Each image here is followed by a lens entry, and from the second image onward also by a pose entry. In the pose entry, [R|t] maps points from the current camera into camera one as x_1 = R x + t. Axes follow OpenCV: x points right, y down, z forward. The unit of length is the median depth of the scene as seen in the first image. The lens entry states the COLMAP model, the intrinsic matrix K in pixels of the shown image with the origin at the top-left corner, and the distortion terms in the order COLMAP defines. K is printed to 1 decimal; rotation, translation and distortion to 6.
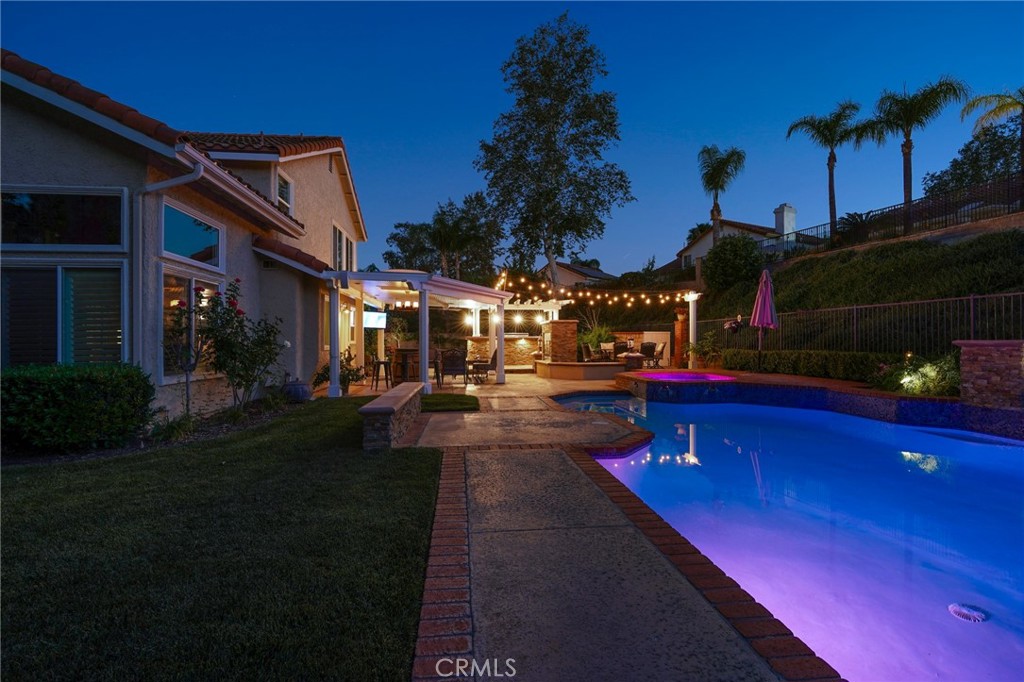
lens RADIAL K [[465.2, 0, 514.7], [0, 465.2, 335.4], [0, 0, 1]] dist [-0.019360, 0.007413]
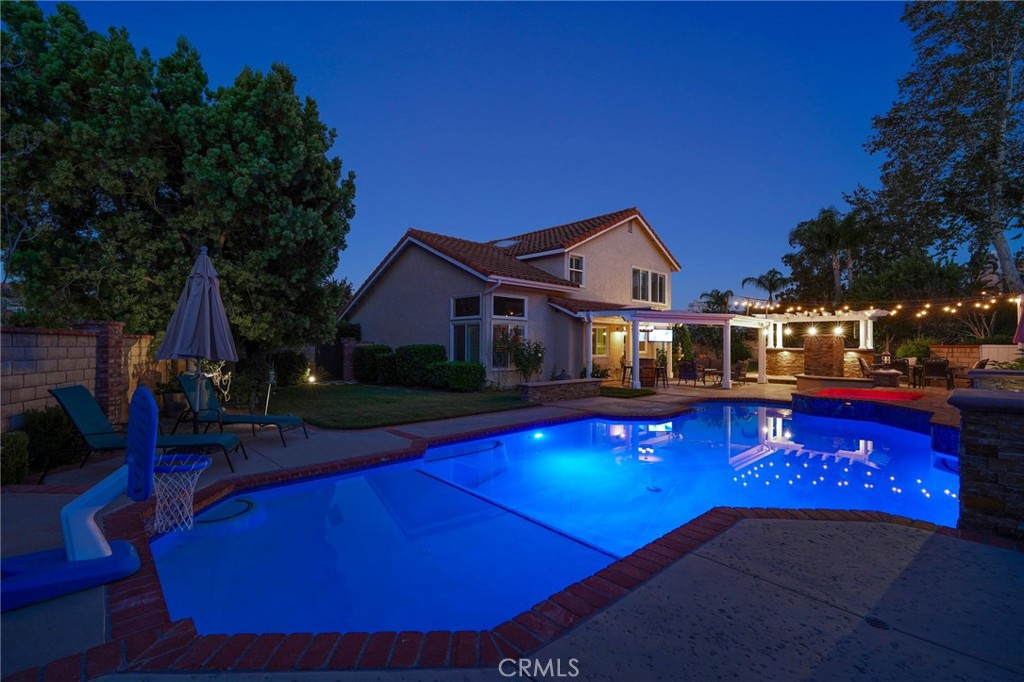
lens RADIAL K [[465.2, 0, 504.2], [0, 465.2, 338.1], [0, 0, 1]] dist [-0.019360, 0.007413]
pose [[0.606555, -0.002643, -0.795037, 0.798008], [0.002351, 0.999996, -0.001530, -0.040529], [0.795038, -0.000941, 0.606559, -0.284606]]
